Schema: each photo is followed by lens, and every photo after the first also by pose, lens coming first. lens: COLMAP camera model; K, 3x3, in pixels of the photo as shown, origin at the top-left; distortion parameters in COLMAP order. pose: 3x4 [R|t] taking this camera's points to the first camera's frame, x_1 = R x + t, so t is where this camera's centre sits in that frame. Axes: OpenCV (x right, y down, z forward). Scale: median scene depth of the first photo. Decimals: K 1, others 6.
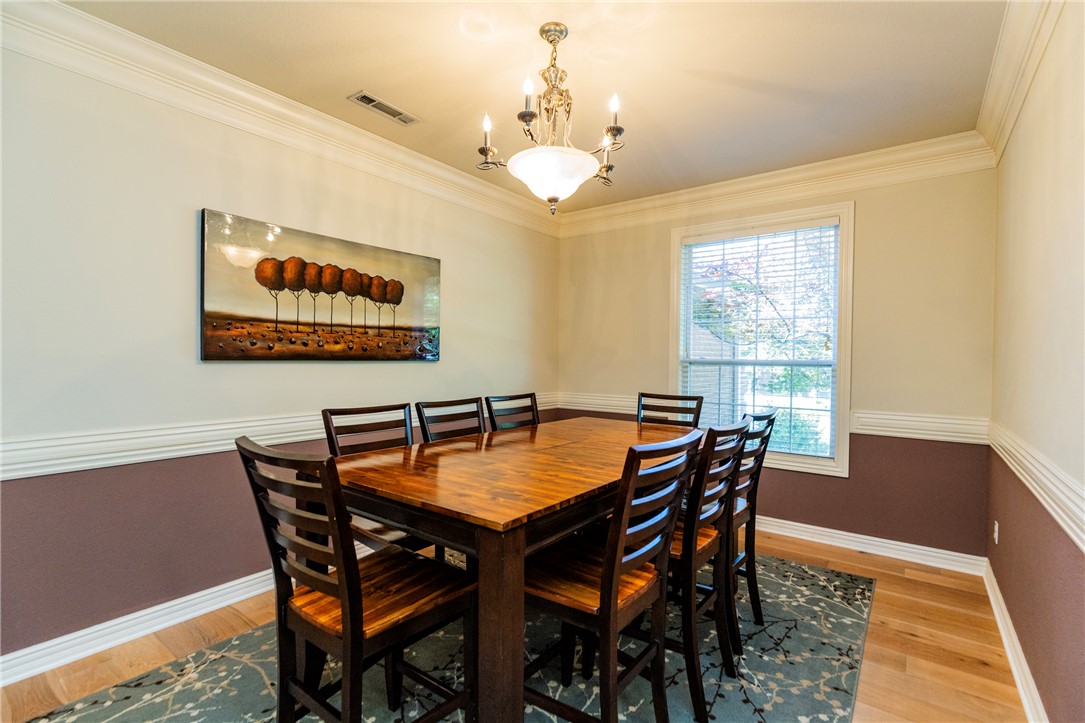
lens RADIAL K [[489.2, 0, 545.7], [0, 489.2, 364.6], [0, 0, 1]] dist [0.003108, 0.000358]
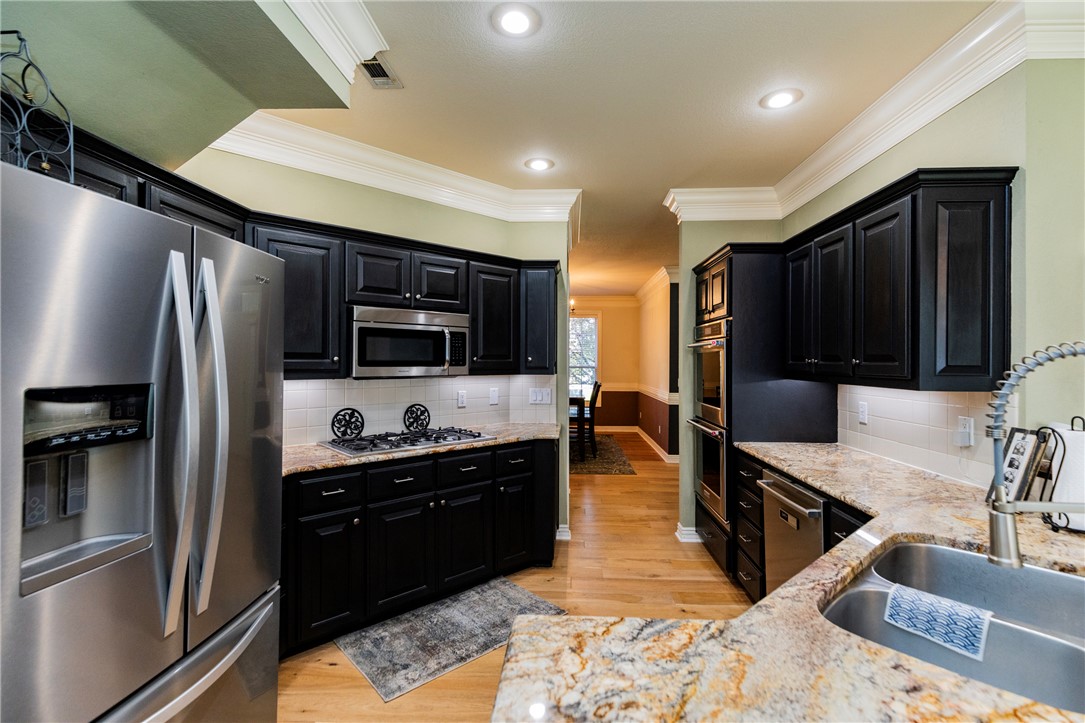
lens RADIAL K [[489.2, 0, 545.7], [0, 489.2, 364.6], [0, 0, 1]] dist [0.003108, 0.000358]
pose [[0.825547, -0.009933, 0.564246, -1.528060], [0.012194, 0.999926, -0.000238, -0.025724], [-0.564201, 0.007077, 0.825607, -1.430294]]
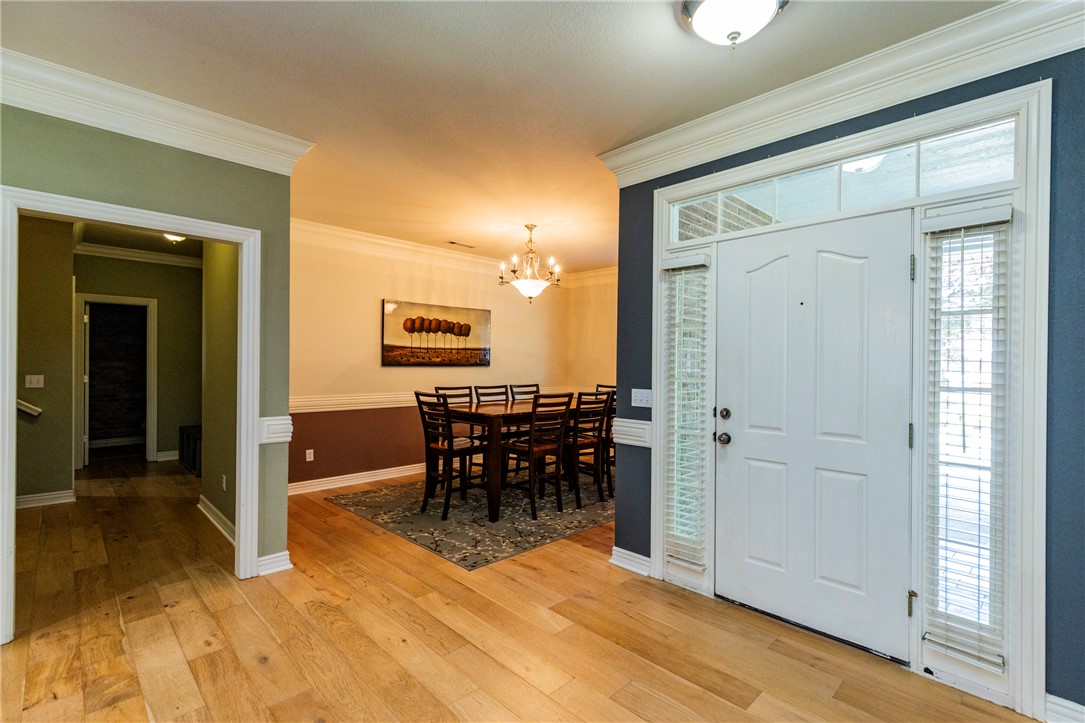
lens RADIAL K [[489.2, 0, 545.7], [0, 489.2, 364.6], [0, 0, 1]] dist [0.003108, 0.000358]
pose [[0.989215, 0.001604, -0.146462, 0.314917], [-0.003360, 0.999925, -0.011740, 0.007181], [0.146433, 0.012106, 0.989147, -0.948782]]
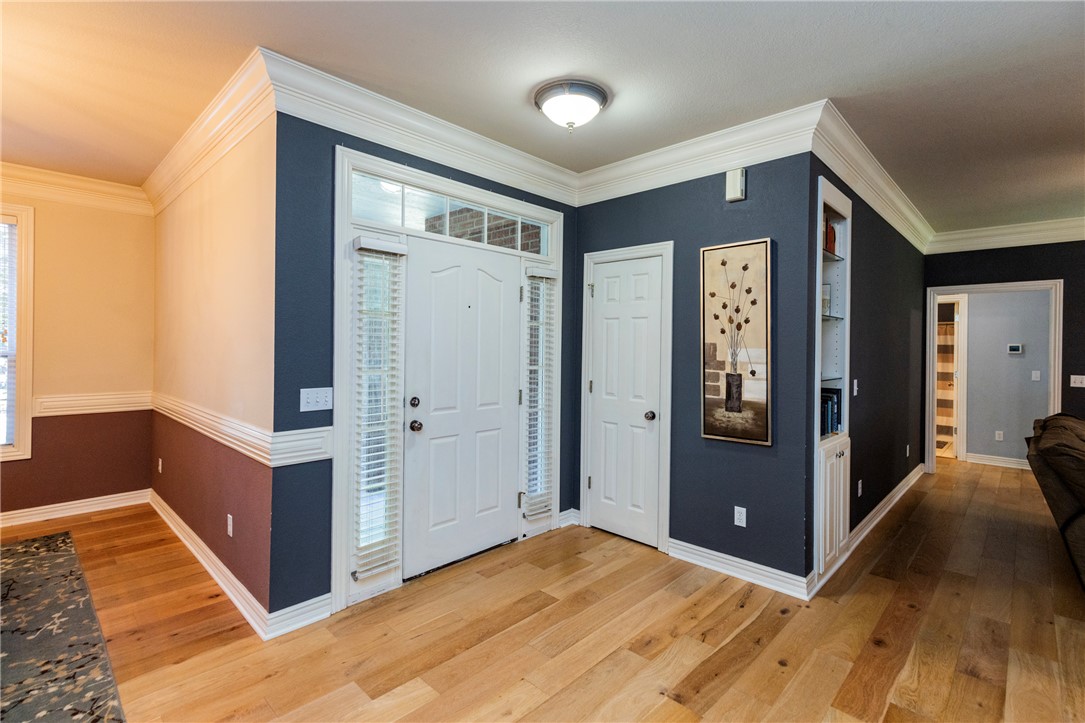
lens RADIAL K [[505.0, 0, 556.5], [0, 505.0, 347.0], [0, 0, 1]] dist [0.004494, 0.000809]
pose [[0.103314, -0.008300, 0.994614, -0.471325], [0.003295, 0.999963, 0.008003, -0.029238], [-0.994643, 0.002451, 0.103337, -0.351231]]
